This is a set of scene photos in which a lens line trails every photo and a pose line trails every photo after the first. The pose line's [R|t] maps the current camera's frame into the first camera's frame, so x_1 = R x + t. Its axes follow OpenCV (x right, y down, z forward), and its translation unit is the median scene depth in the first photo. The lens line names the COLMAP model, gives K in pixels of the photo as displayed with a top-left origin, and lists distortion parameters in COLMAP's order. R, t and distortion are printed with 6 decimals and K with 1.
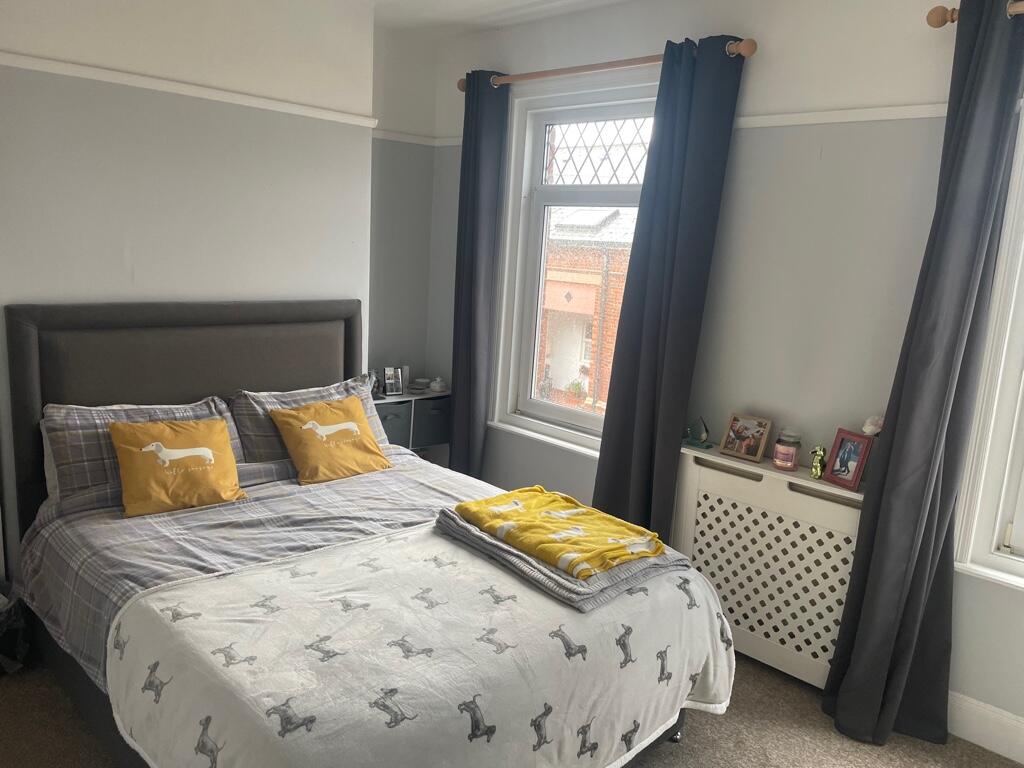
lens RADIAL K [[769.1, 0, 518.2], [0, 769.1, 381.6], [0, 0, 1]] dist [0.040507, -0.004727]
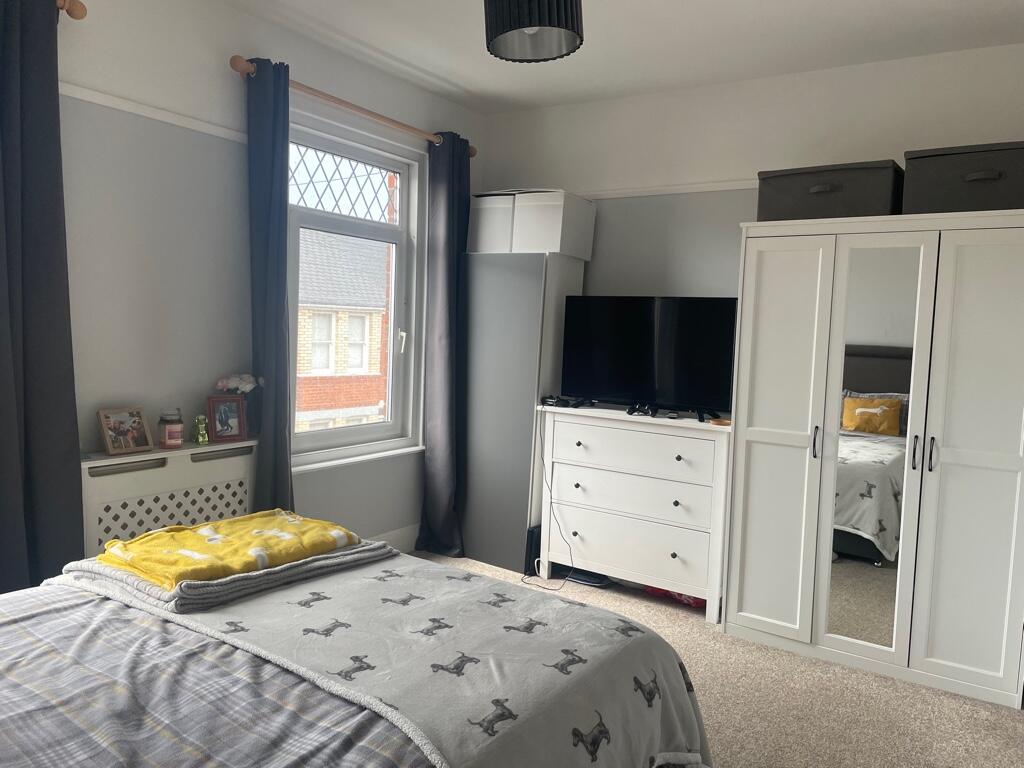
lens RADIAL K [[769.1, 0, 518.2], [0, 769.1, 387.2], [0, 0, 1]] dist [0.040507, -0.004727]
pose [[-0.191365, -0.147163, 0.970424, -0.790714], [0.127101, 0.976656, 0.173172, -0.093606], [-0.973255, 0.156481, -0.168193, 0.754036]]
